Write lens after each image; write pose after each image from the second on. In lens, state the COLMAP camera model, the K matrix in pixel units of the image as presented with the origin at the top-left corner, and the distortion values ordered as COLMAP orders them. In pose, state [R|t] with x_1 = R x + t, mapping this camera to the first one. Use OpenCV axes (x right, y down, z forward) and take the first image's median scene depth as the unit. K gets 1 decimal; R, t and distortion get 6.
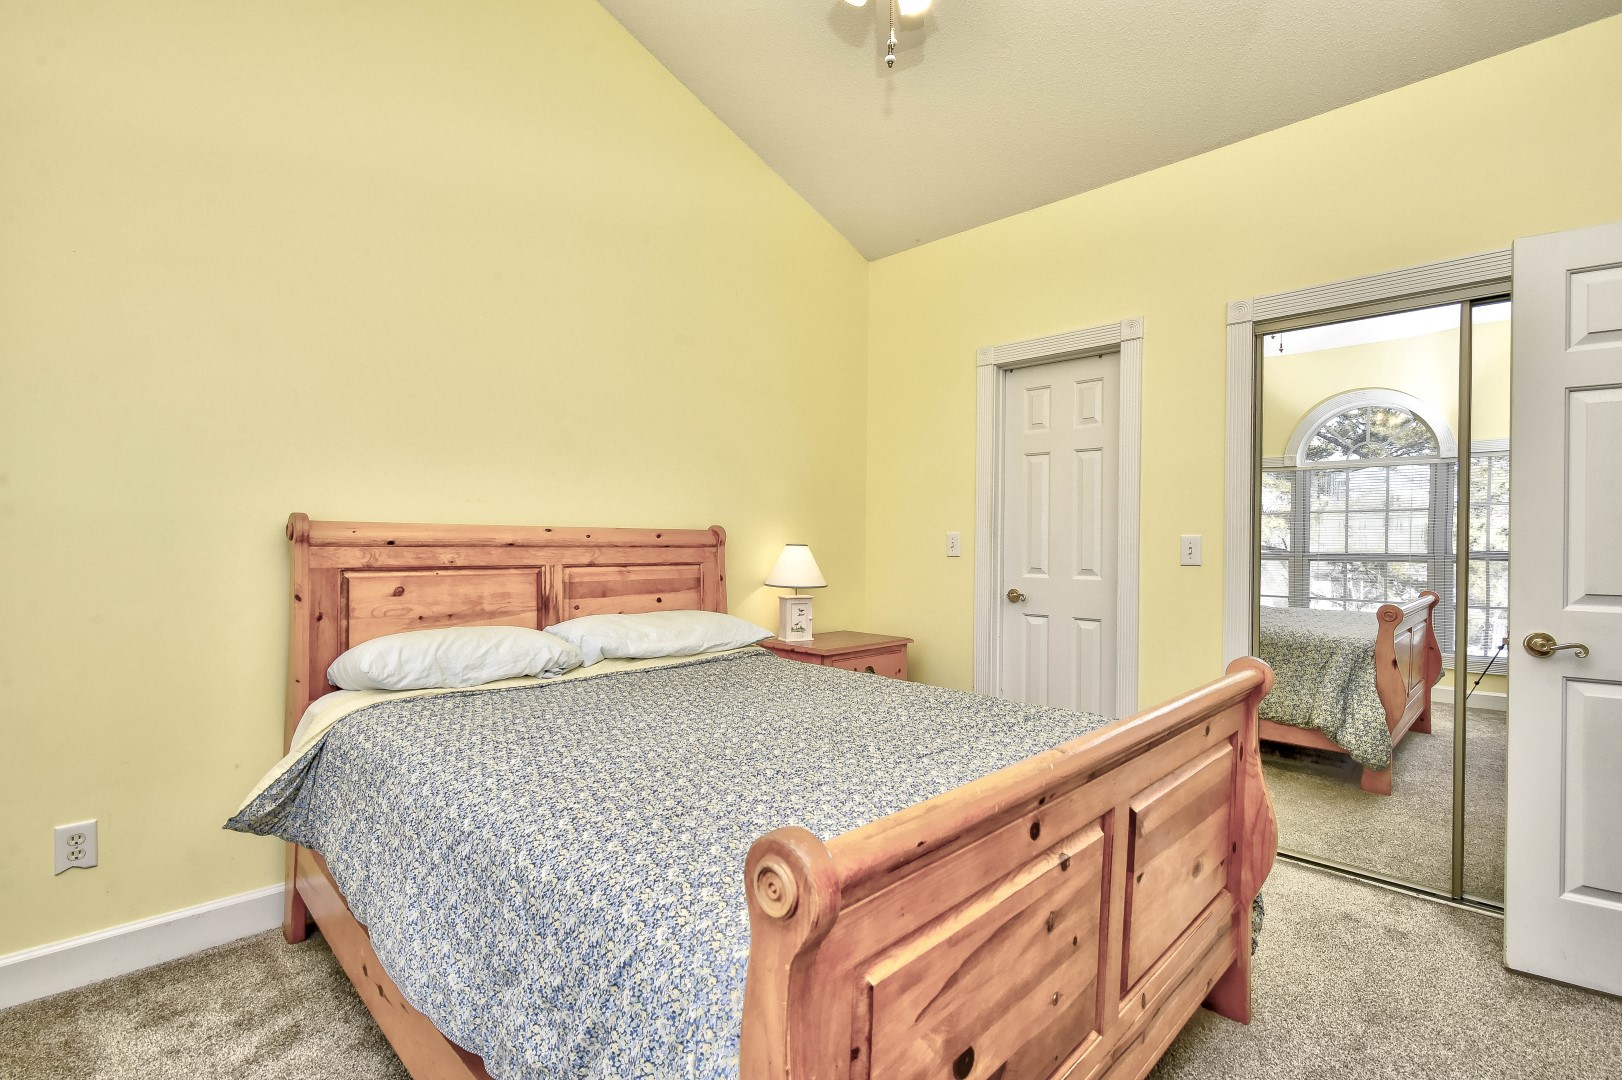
lens RADIAL K [[739.3, 0, 806.4], [0, 739.3, 529.0], [0, 0, 1]] dist [0.001307, 0.000349]
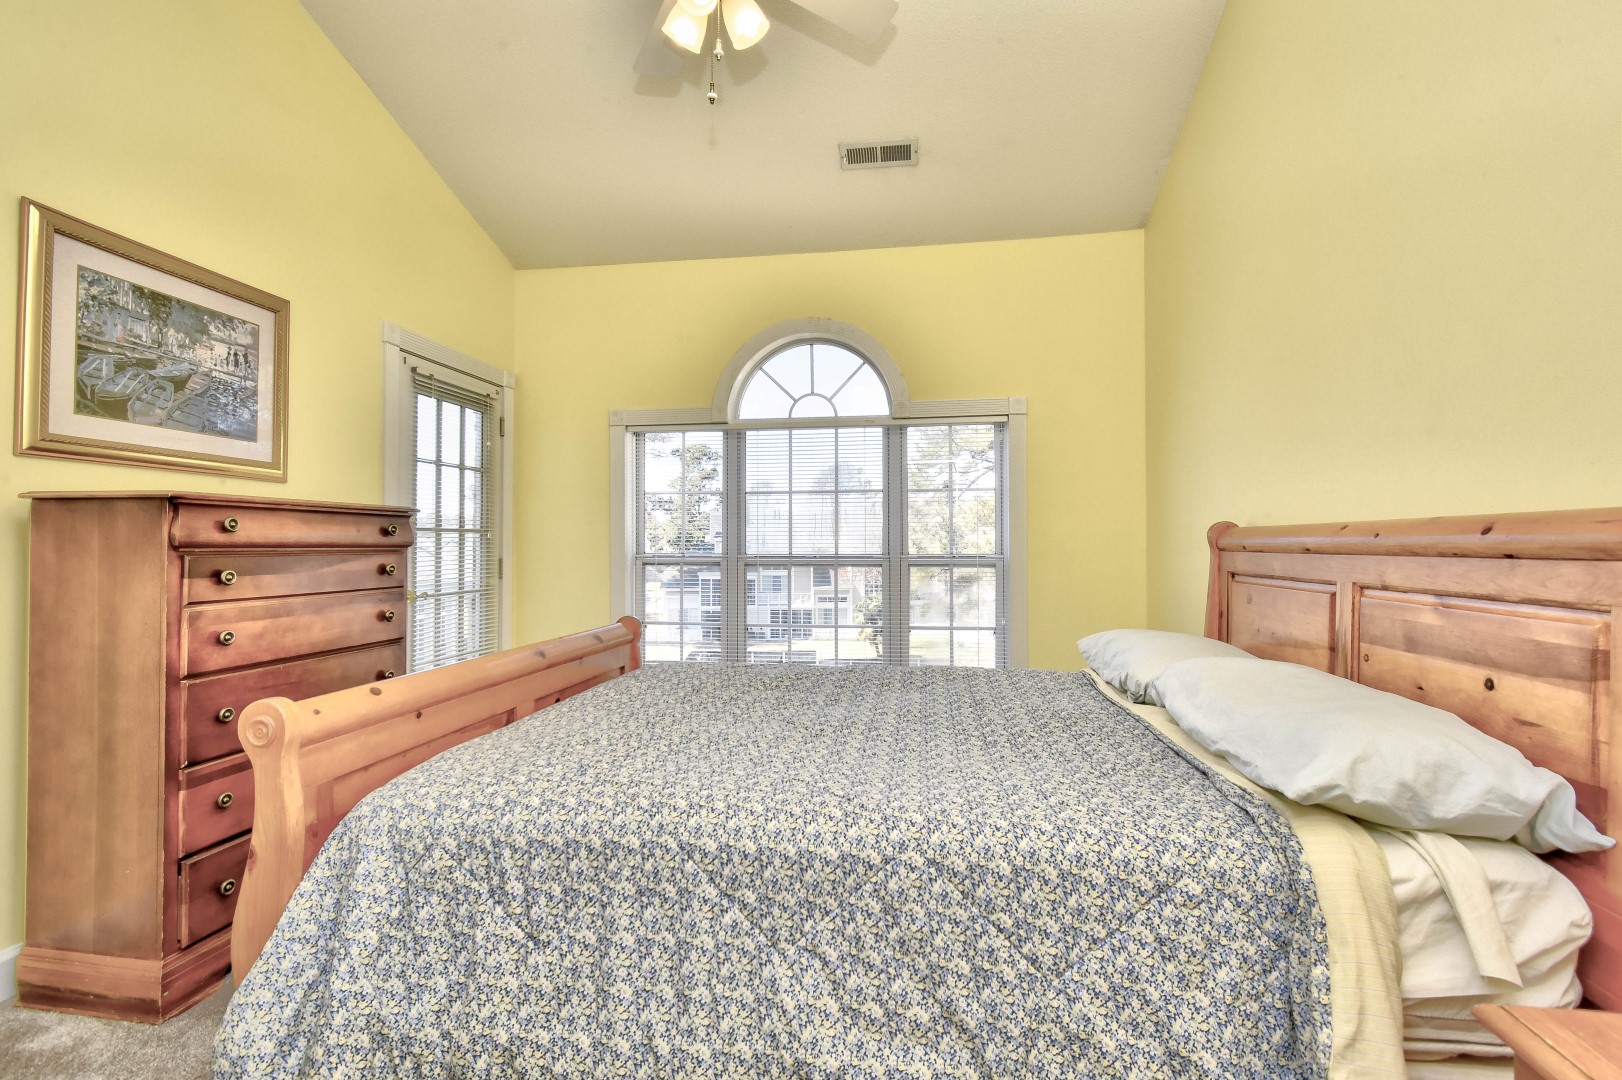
lens RADIAL K [[739.3, 0, 806.4], [0, 739.3, 529.0], [0, 0, 1]] dist [0.001307, 0.000349]
pose [[-0.809587, -0.020878, -0.586628, 0.410553], [0.004295, 0.999130, -0.041487, 0.027716], [0.586984, -0.036107, -0.808793, 1.275765]]
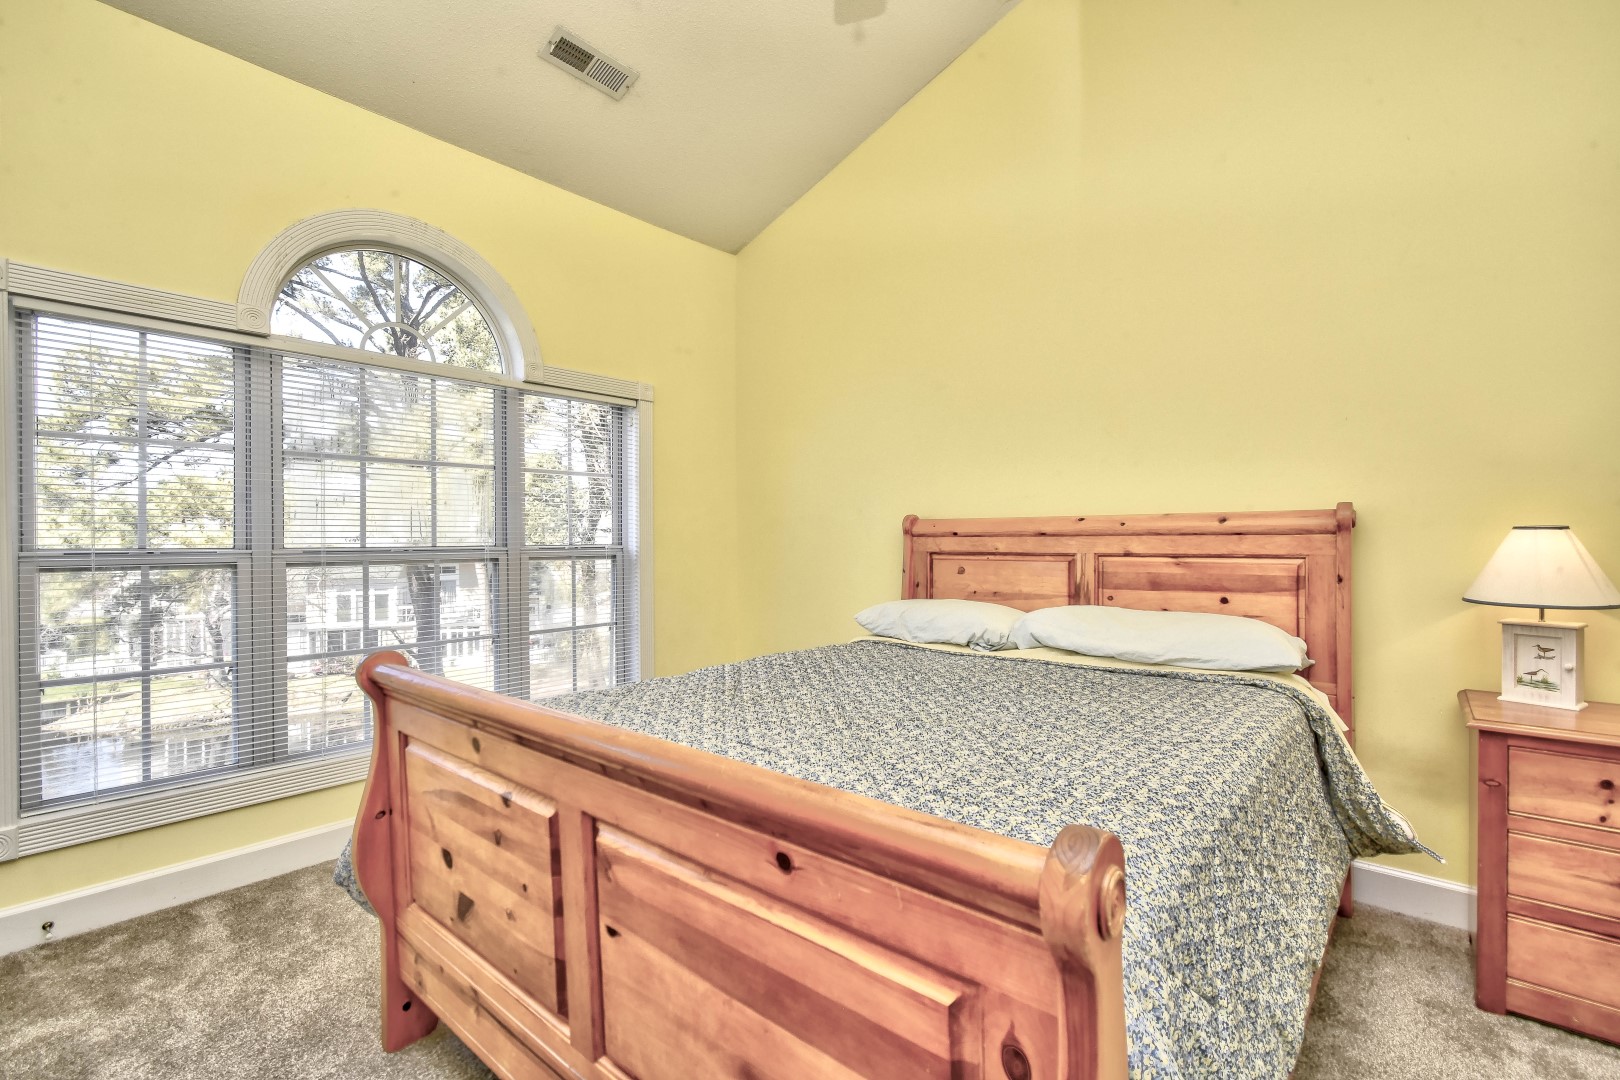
lens RADIAL K [[719.0, 0, 805.5], [0, 719.0, 537.2], [0, 0, 1]] dist [0.000039, -0.000047]
pose [[0.073325, -0.011965, -0.997236, 0.623869], [0.023809, 0.999664, -0.010244, 0.028134], [0.997024, -0.022992, 0.073585, 0.563104]]
